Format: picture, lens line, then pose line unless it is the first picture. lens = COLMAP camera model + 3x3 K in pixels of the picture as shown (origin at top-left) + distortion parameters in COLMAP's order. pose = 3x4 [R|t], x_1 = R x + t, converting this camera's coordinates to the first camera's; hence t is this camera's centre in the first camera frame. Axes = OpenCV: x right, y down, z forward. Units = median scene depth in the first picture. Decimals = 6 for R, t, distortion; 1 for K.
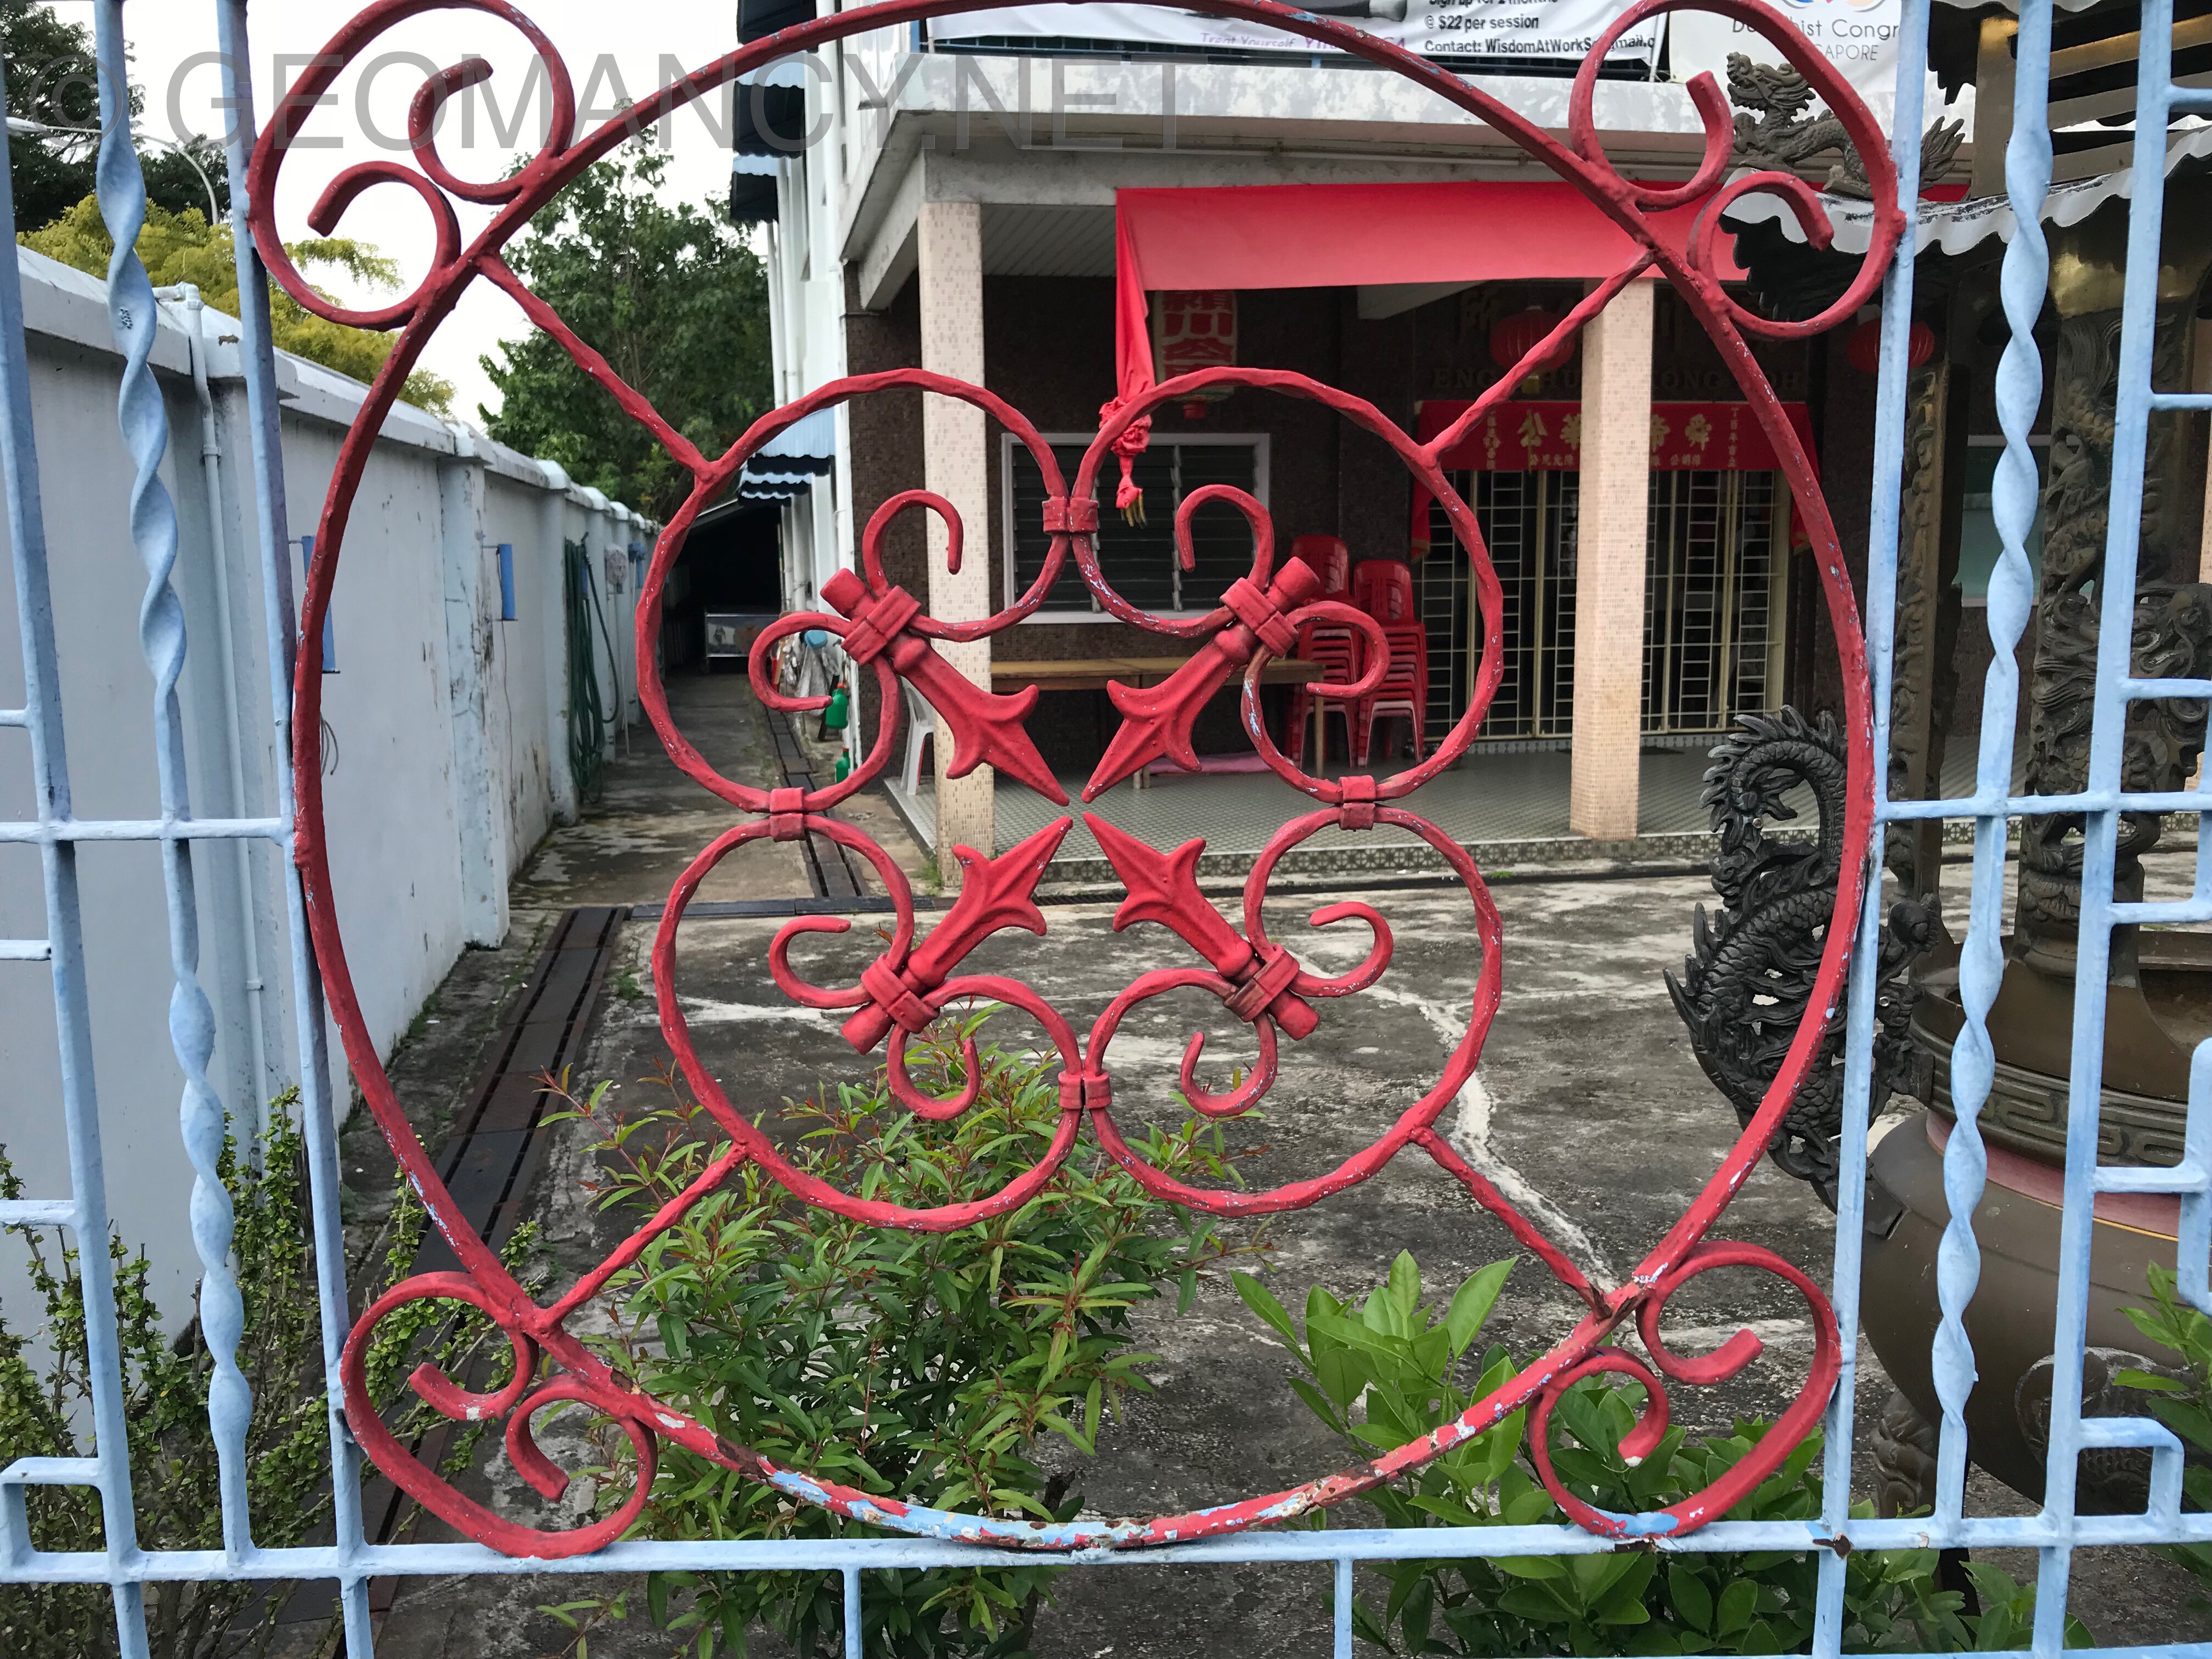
lens RADIAL K [[1810.4, 0, 1113.6], [0, 1810.4, 830.1], [0, 0, 1]] dist [0.054494, -0.050613]
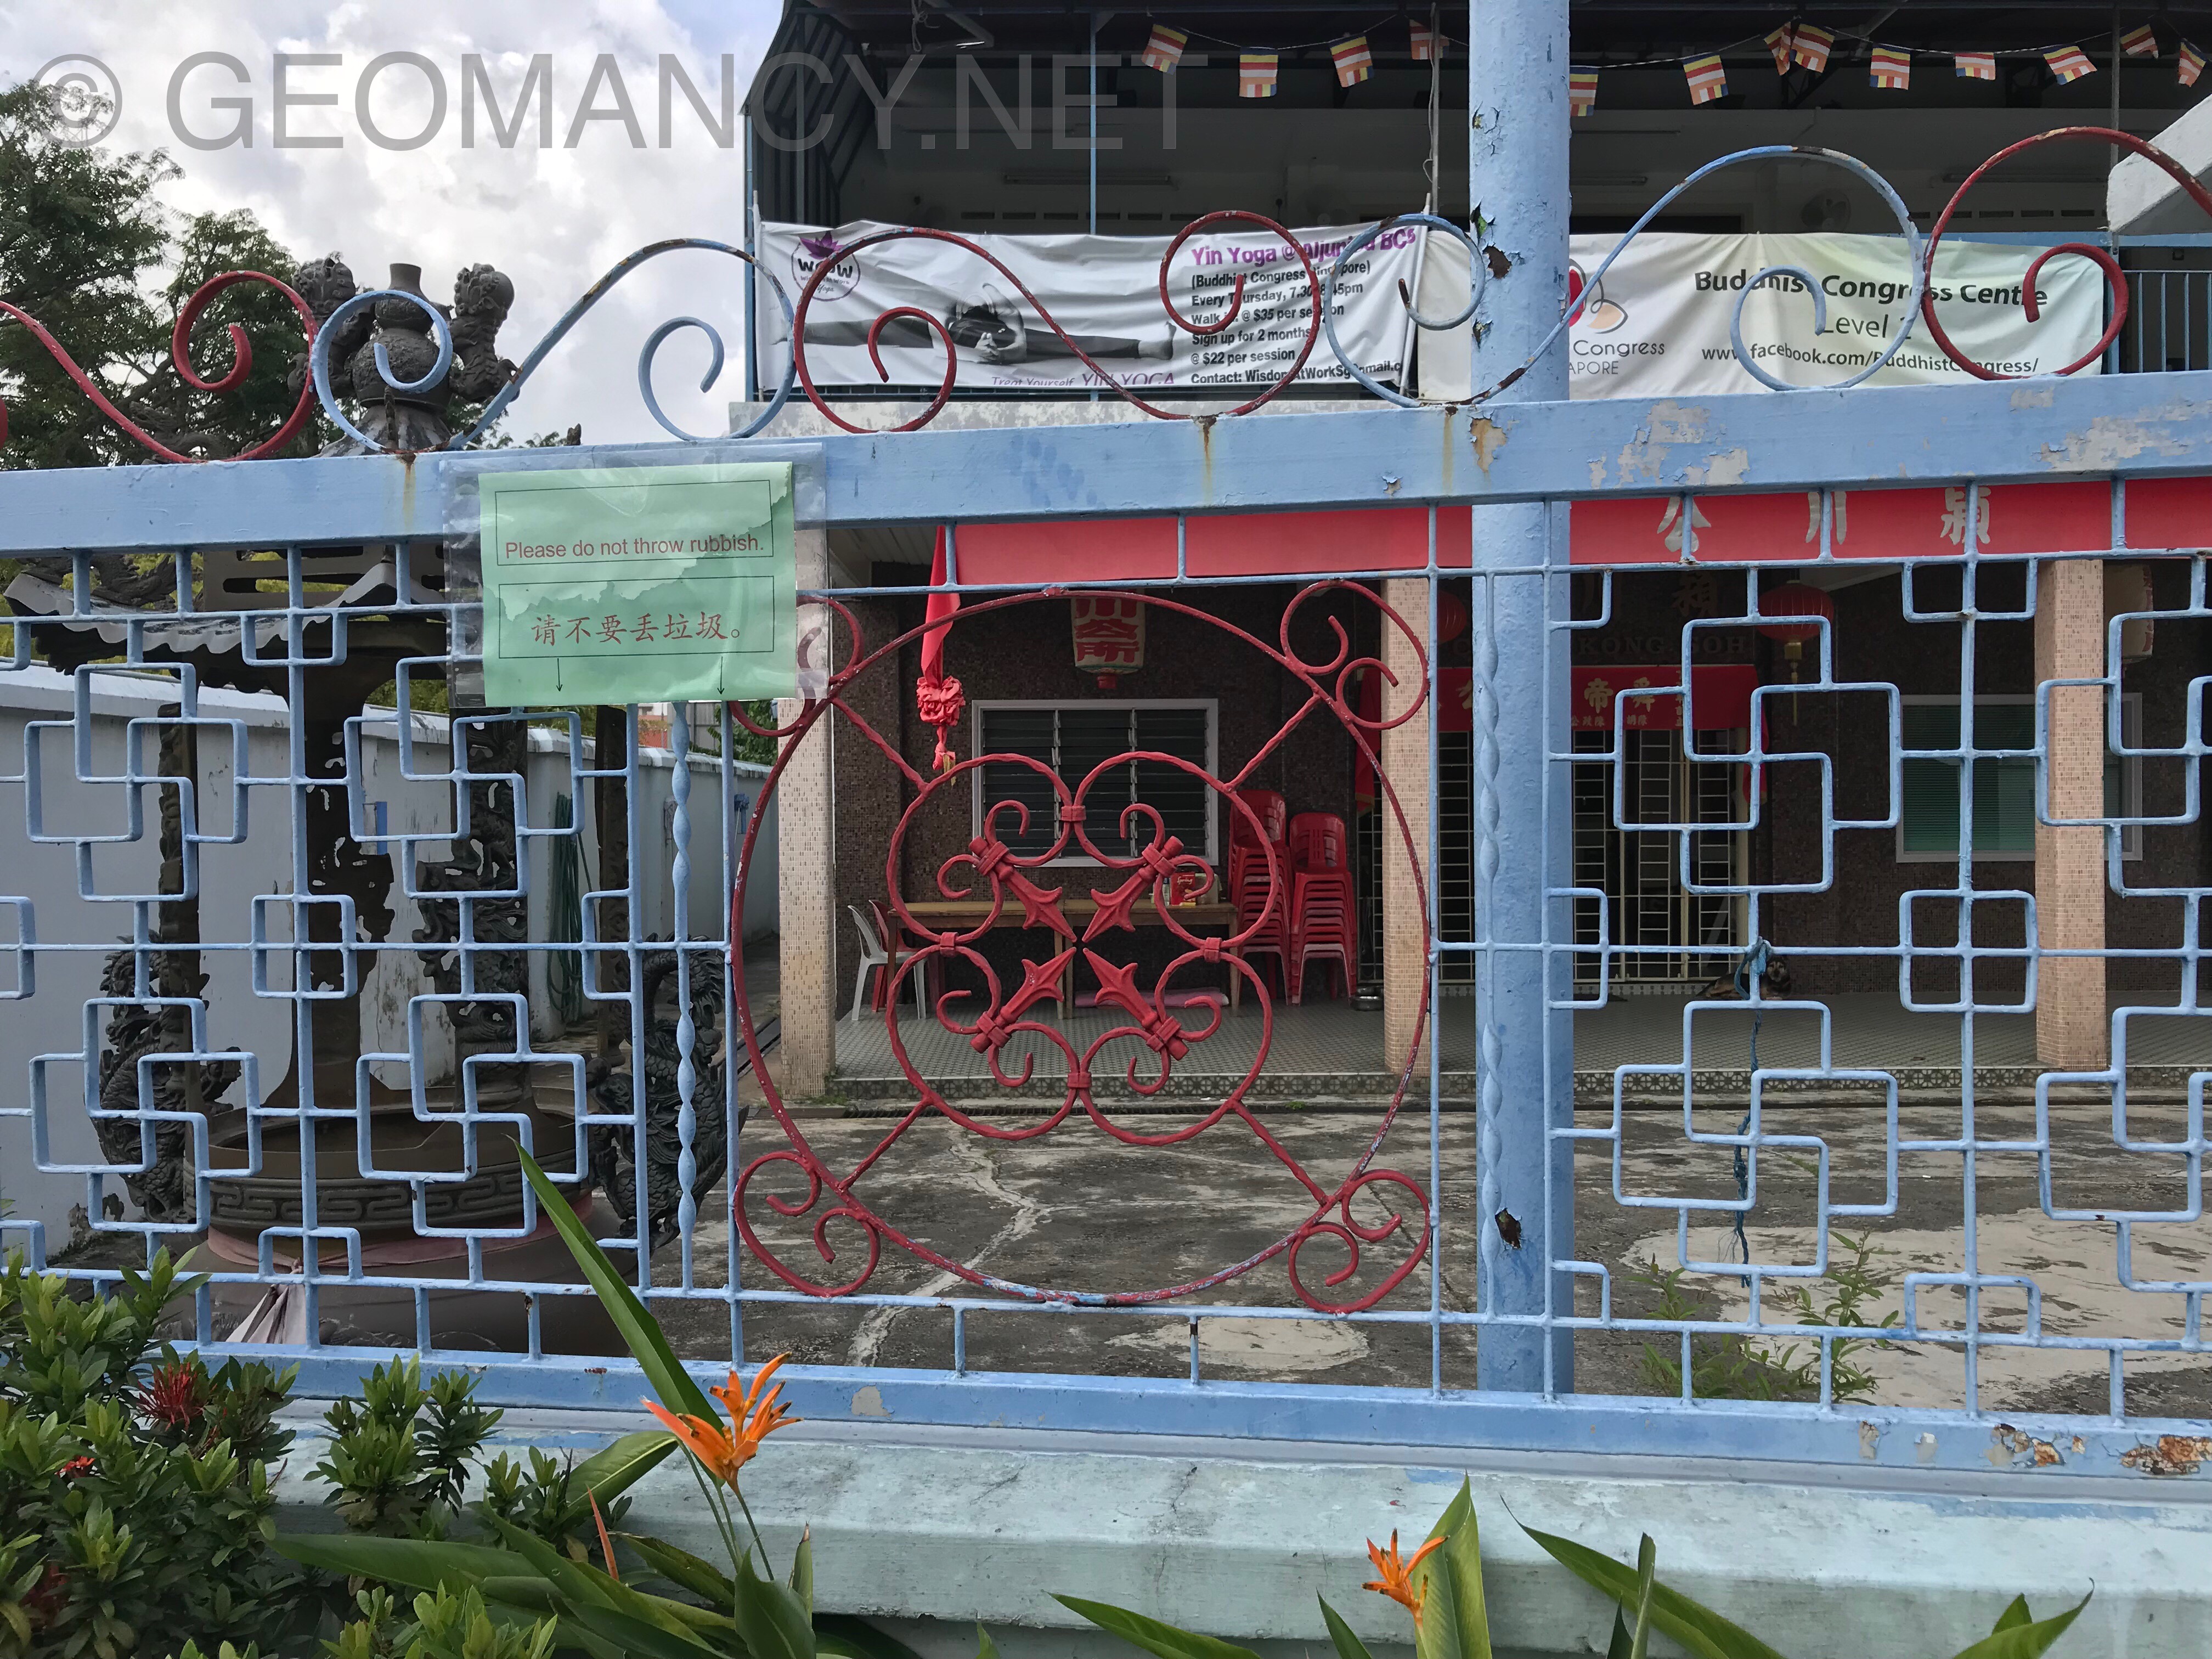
lens RADIAL K [[1810.4, 0, 1109.6], [0, 1810.4, 835.2], [0, 0, 1]] dist [0.054494, -0.050613]
pose [[0.984723, 0.007844, -0.173953, 0.292969], [-0.030382, 0.991401, -0.127286, 0.006282], [0.171458, 0.130627, 0.976493, -0.088610]]
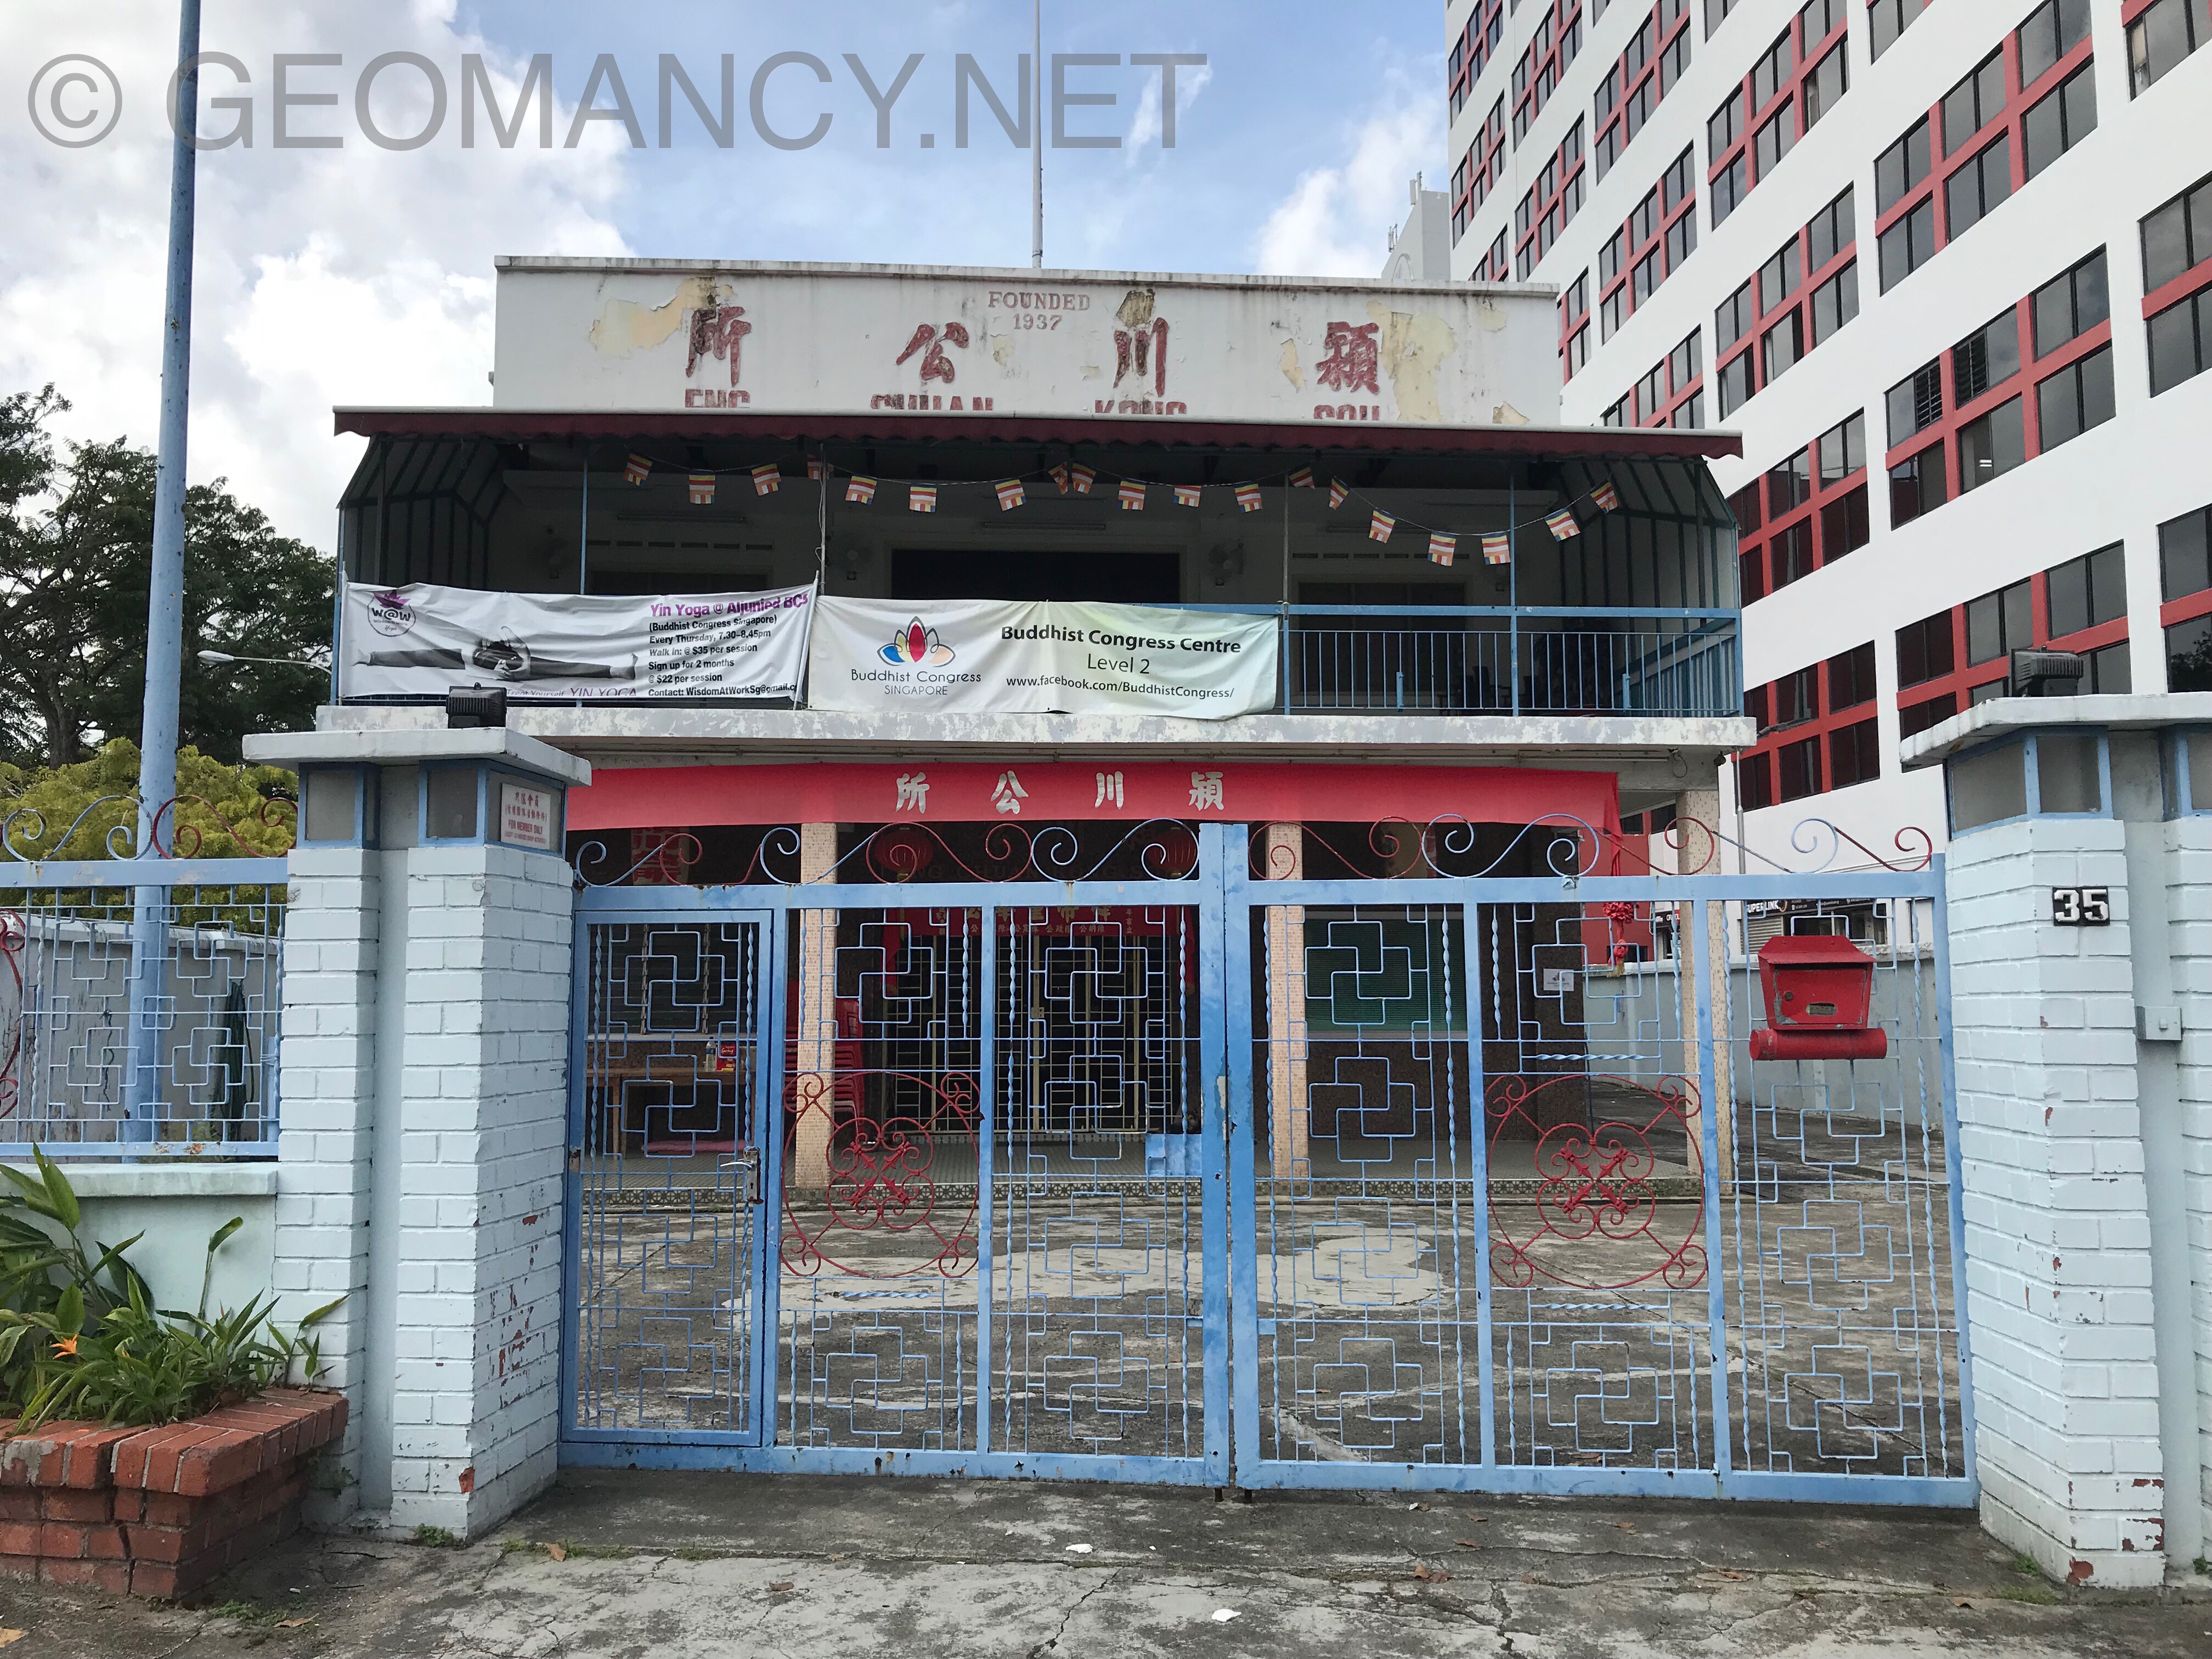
lens RADIAL K [[1810.4, 0, 1108.3], [0, 1810.4, 837.0], [0, 0, 1]] dist [0.054494, -0.050613]
pose [[0.991582, -0.002962, -0.129447, 0.728509], [-0.027676, 0.971785, -0.234240, 0.069022], [0.126488, 0.235851, 0.963522, -0.467547]]
